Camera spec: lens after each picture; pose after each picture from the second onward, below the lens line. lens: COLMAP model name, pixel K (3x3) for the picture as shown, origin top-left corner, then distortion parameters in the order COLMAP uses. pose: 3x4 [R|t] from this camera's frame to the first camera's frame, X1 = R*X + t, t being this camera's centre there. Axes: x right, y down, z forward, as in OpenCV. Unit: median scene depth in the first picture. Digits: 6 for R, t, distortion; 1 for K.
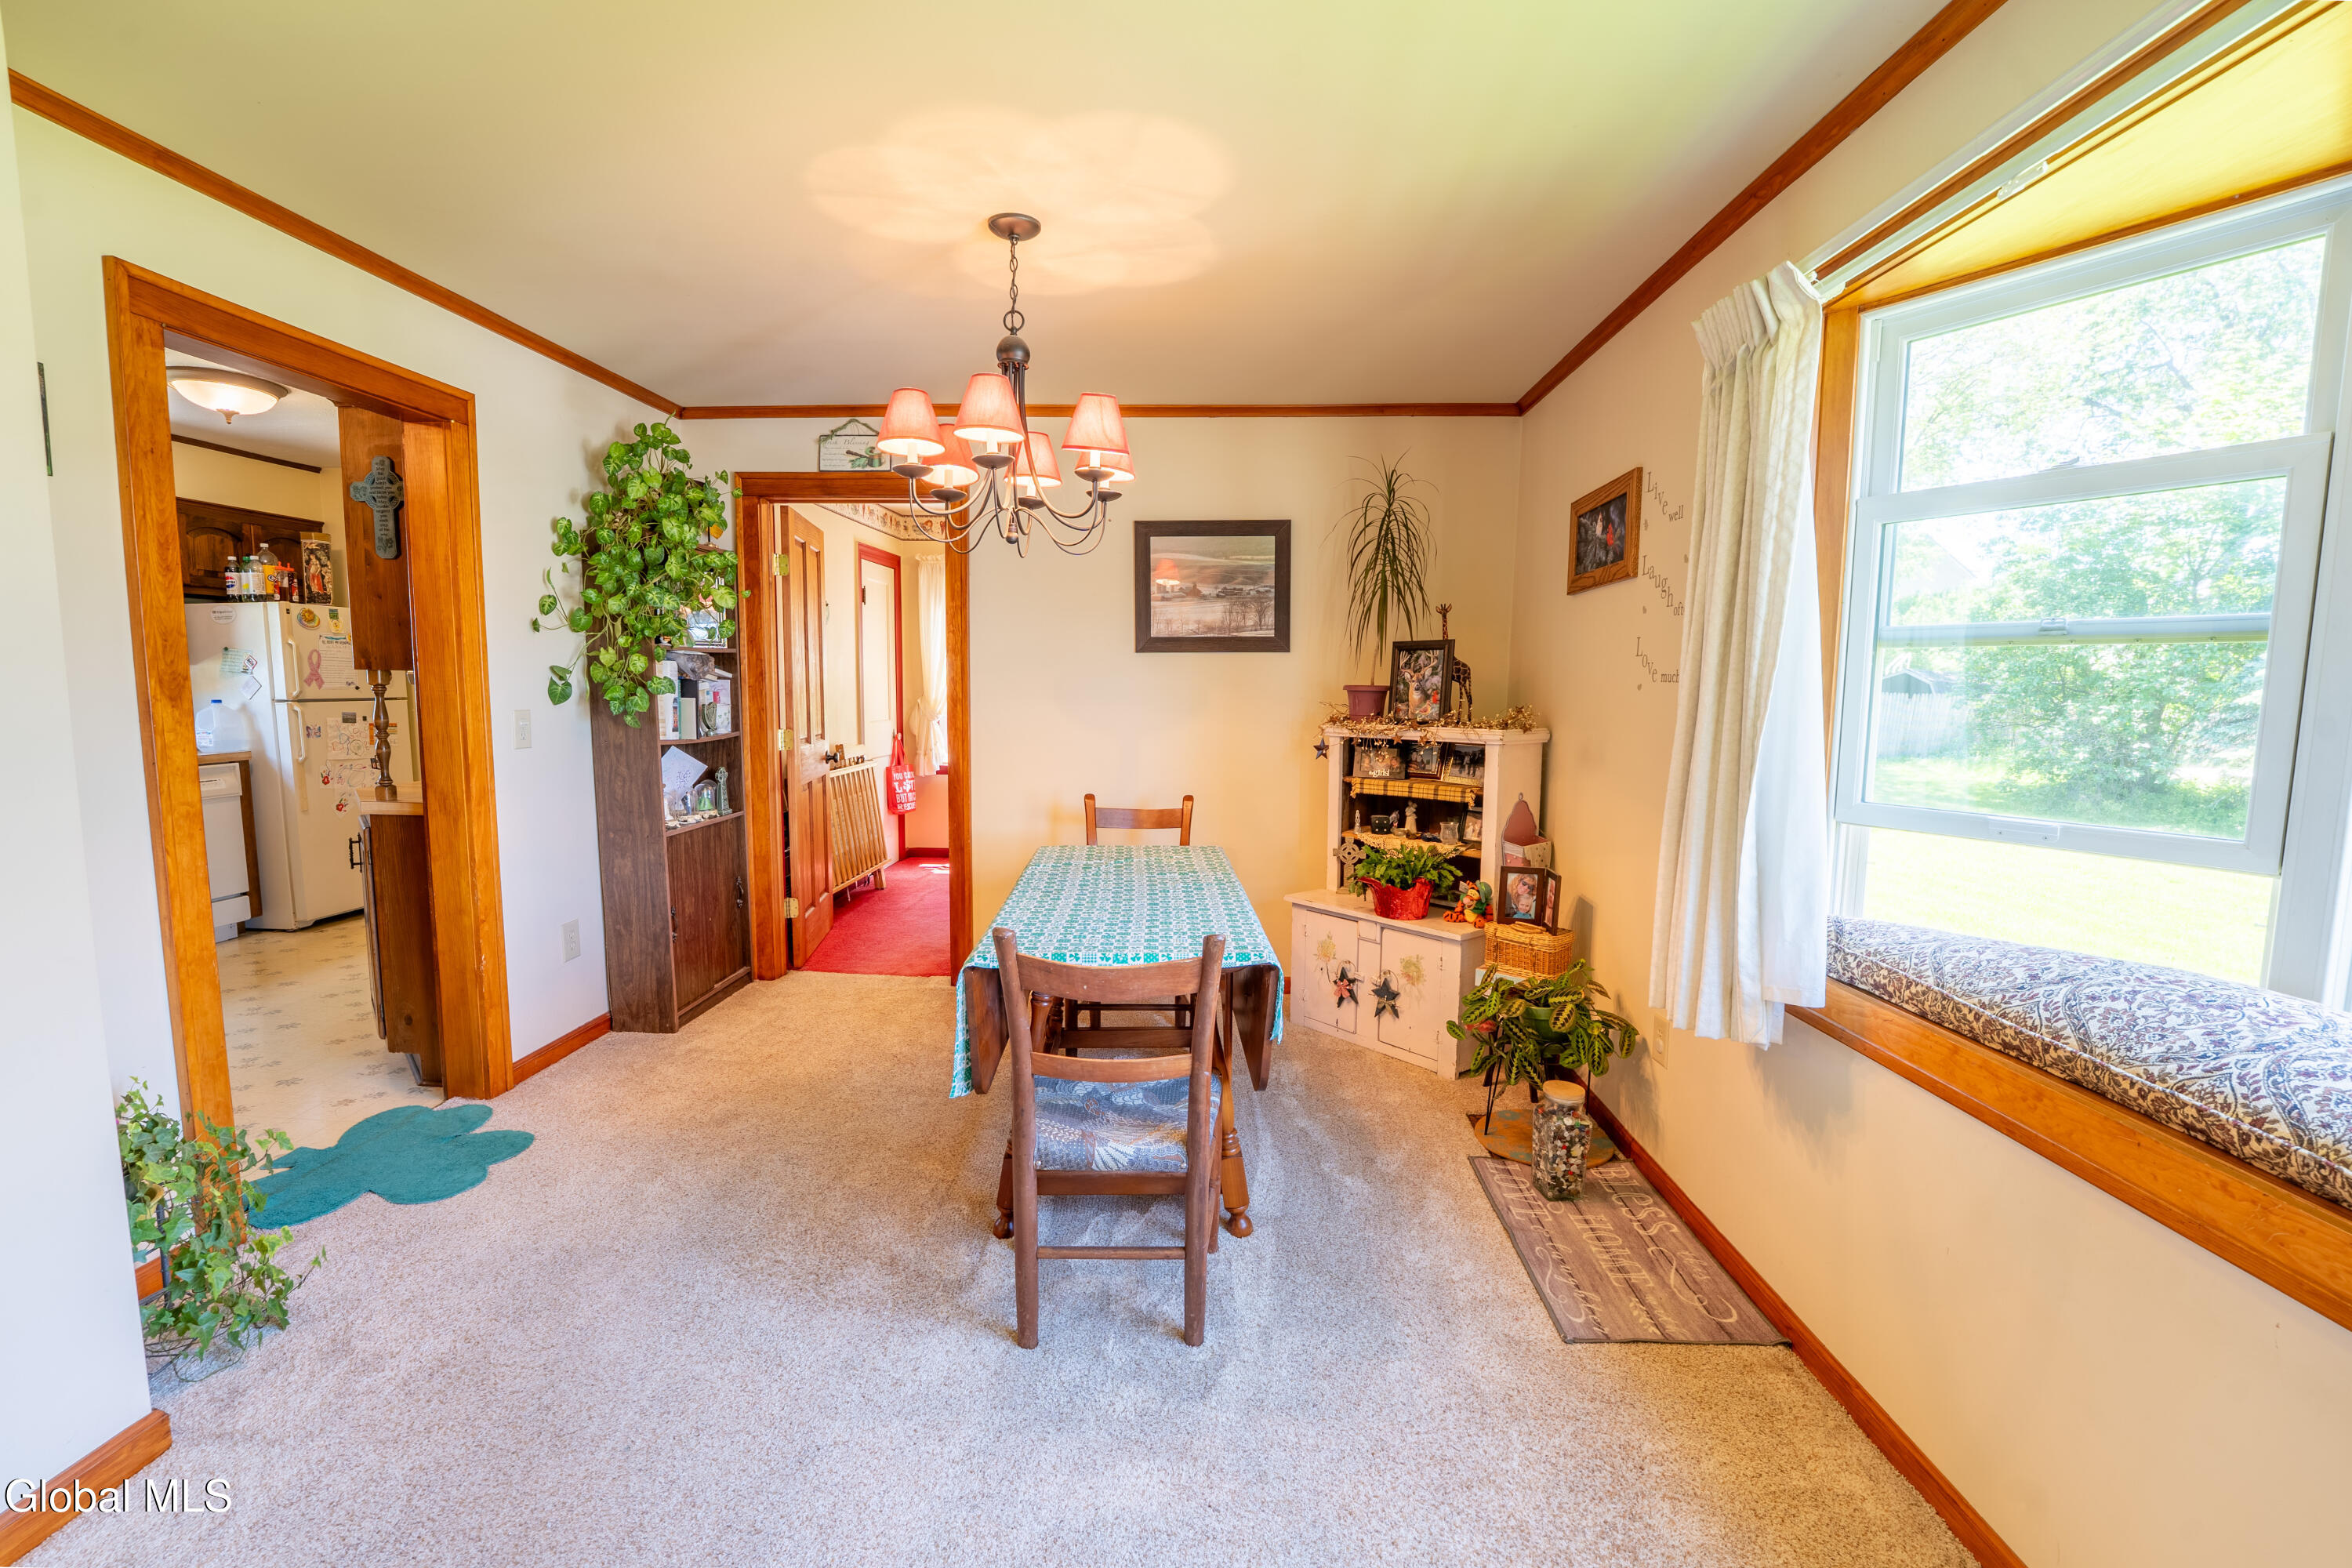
lens RADIAL K [[976.1, 0, 1161.2], [0, 976.1, 790.0], [0, 0, 1]] dist [-0.021538, 0.001424]
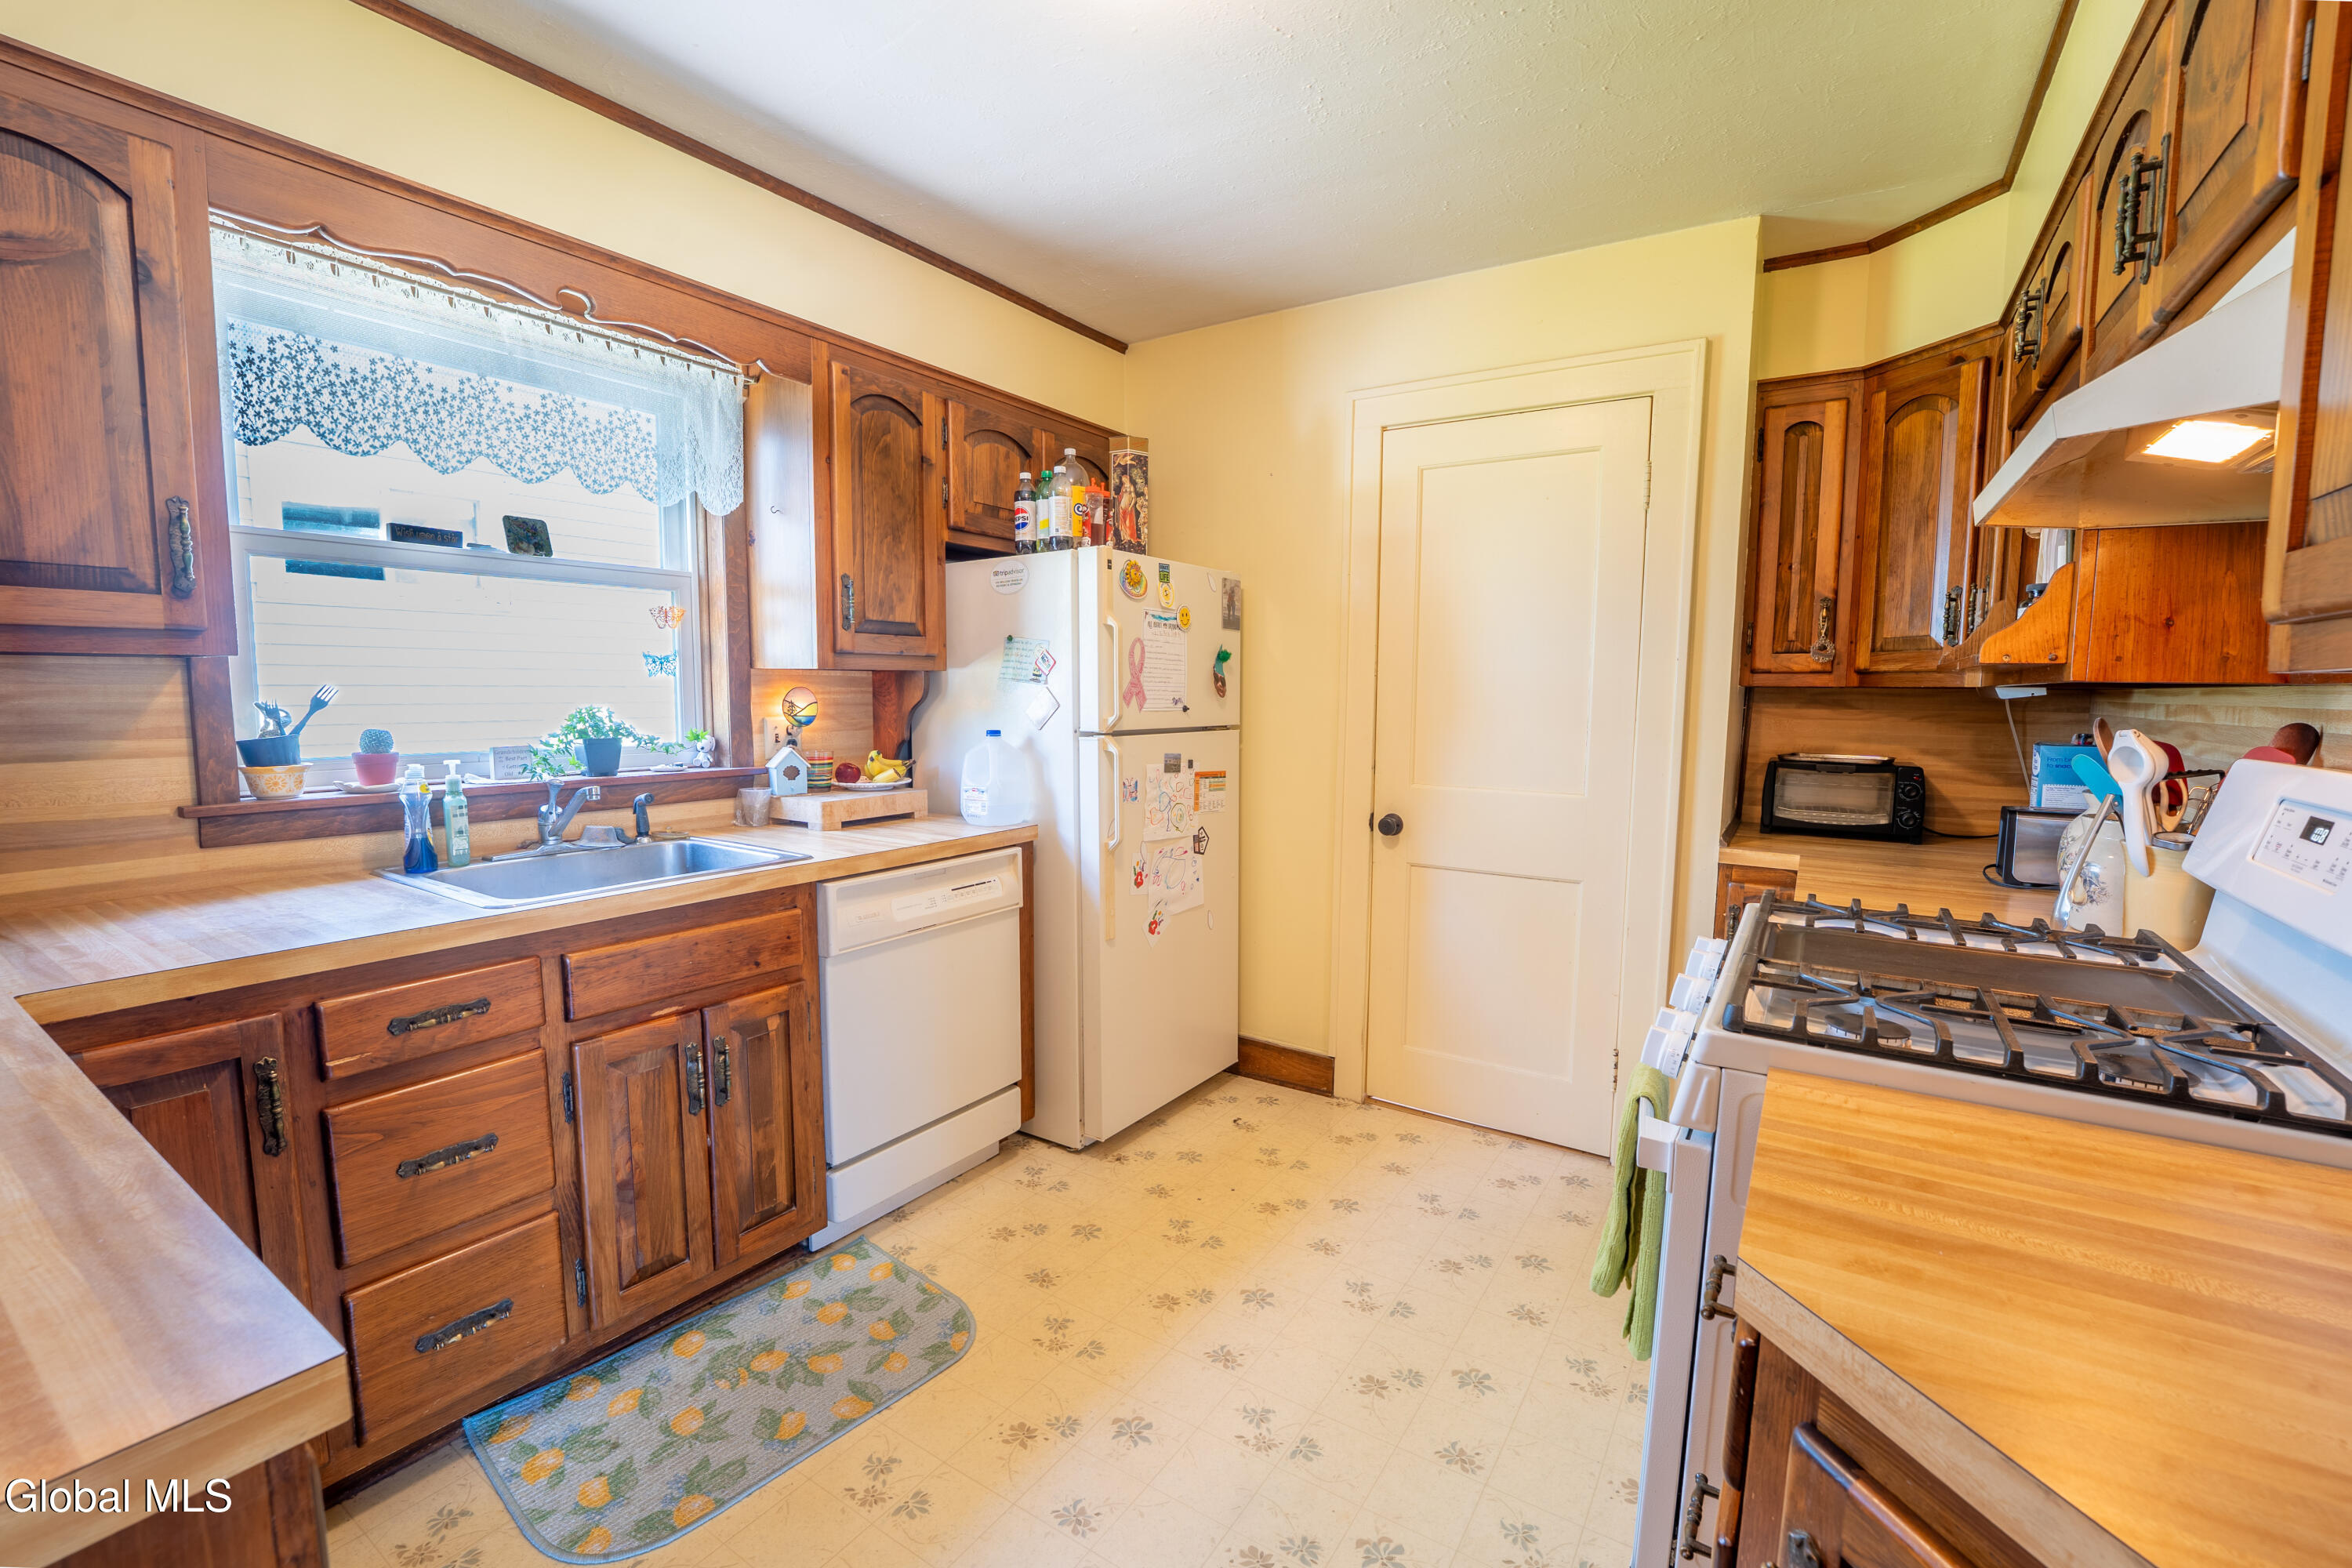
lens RADIAL K [[976.1, 0, 1171.6], [0, 976.1, 786.2], [0, 0, 1]] dist [-0.021538, 0.001424]
pose [[0.869575, 0.042474, -0.491970, -0.604720], [-0.051360, 0.998670, -0.004561, -0.063006], [0.491122, 0.029233, 0.870600, 0.547889]]
